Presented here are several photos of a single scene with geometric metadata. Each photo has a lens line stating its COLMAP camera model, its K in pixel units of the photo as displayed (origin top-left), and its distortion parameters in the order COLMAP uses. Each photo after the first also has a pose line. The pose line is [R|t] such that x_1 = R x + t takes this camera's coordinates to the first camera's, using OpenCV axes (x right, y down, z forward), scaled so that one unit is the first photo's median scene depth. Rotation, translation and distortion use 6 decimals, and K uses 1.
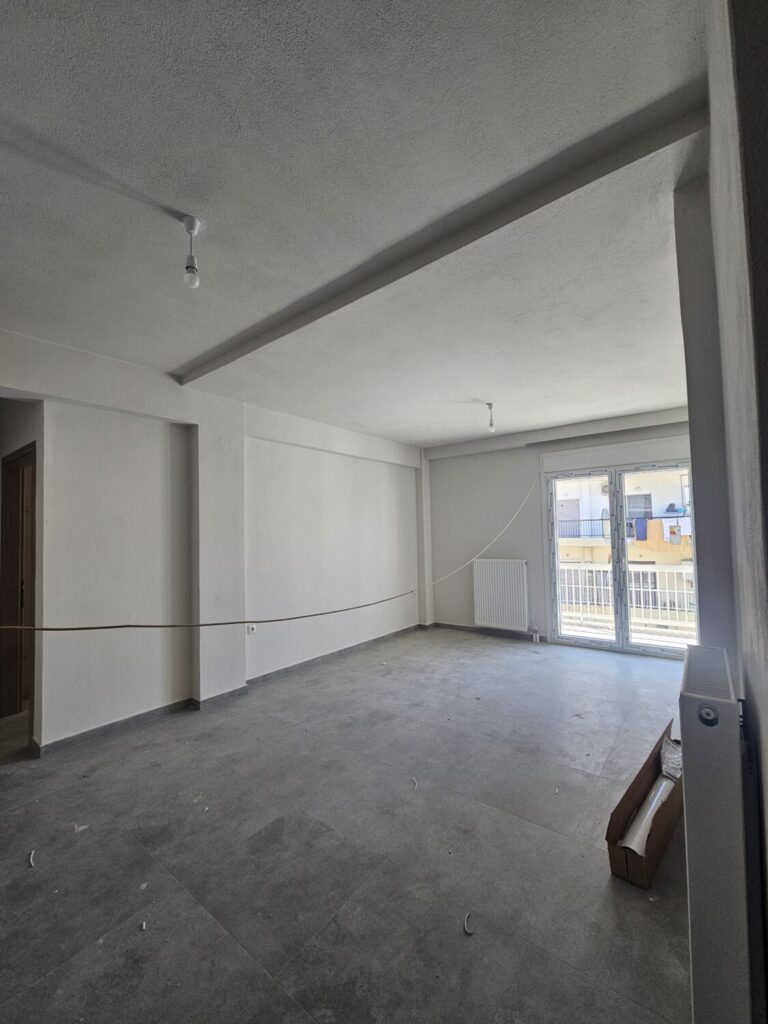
lens RADIAL K [[415.7, 0, 377.1], [0, 415.7, 507.1], [0, 0, 1]] dist [0.000122, -0.000069]
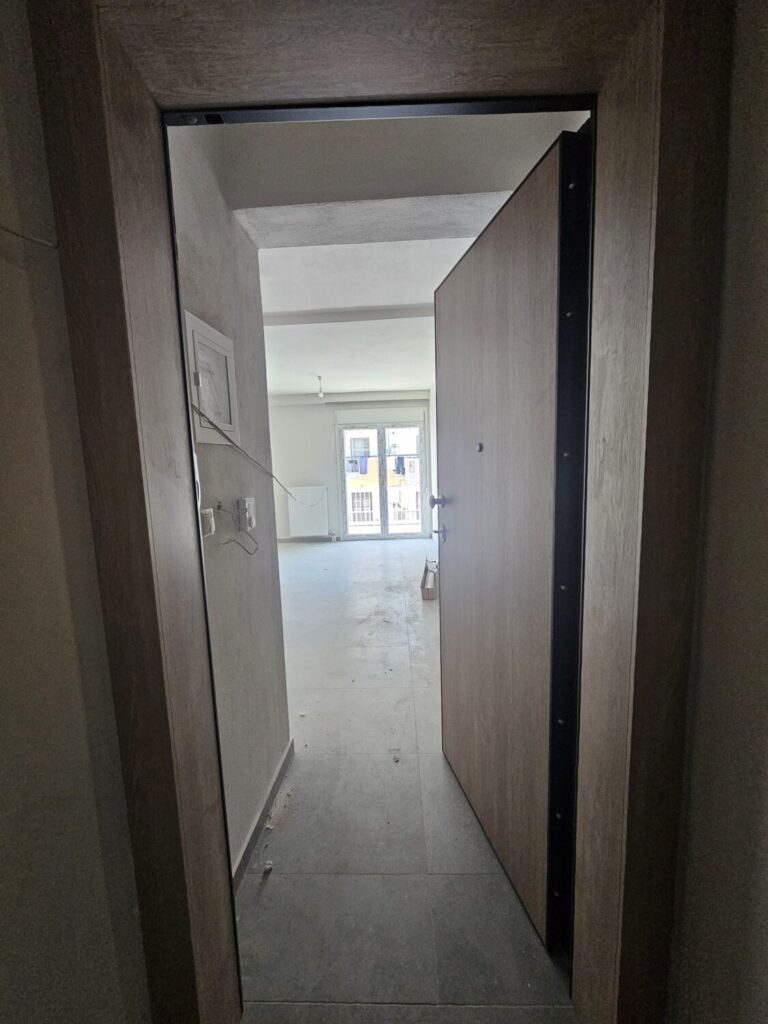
lens RADIAL K [[415.7, 0, 381.5], [0, 415.7, 514.3], [0, 0, 1]] dist [0.000122, -0.000069]
pose [[0.797528, -0.079485, 0.598023, -0.372565], [-0.021200, 0.986978, 0.159454, -0.011563], [-0.602909, -0.139847, 0.785457, -0.259406]]
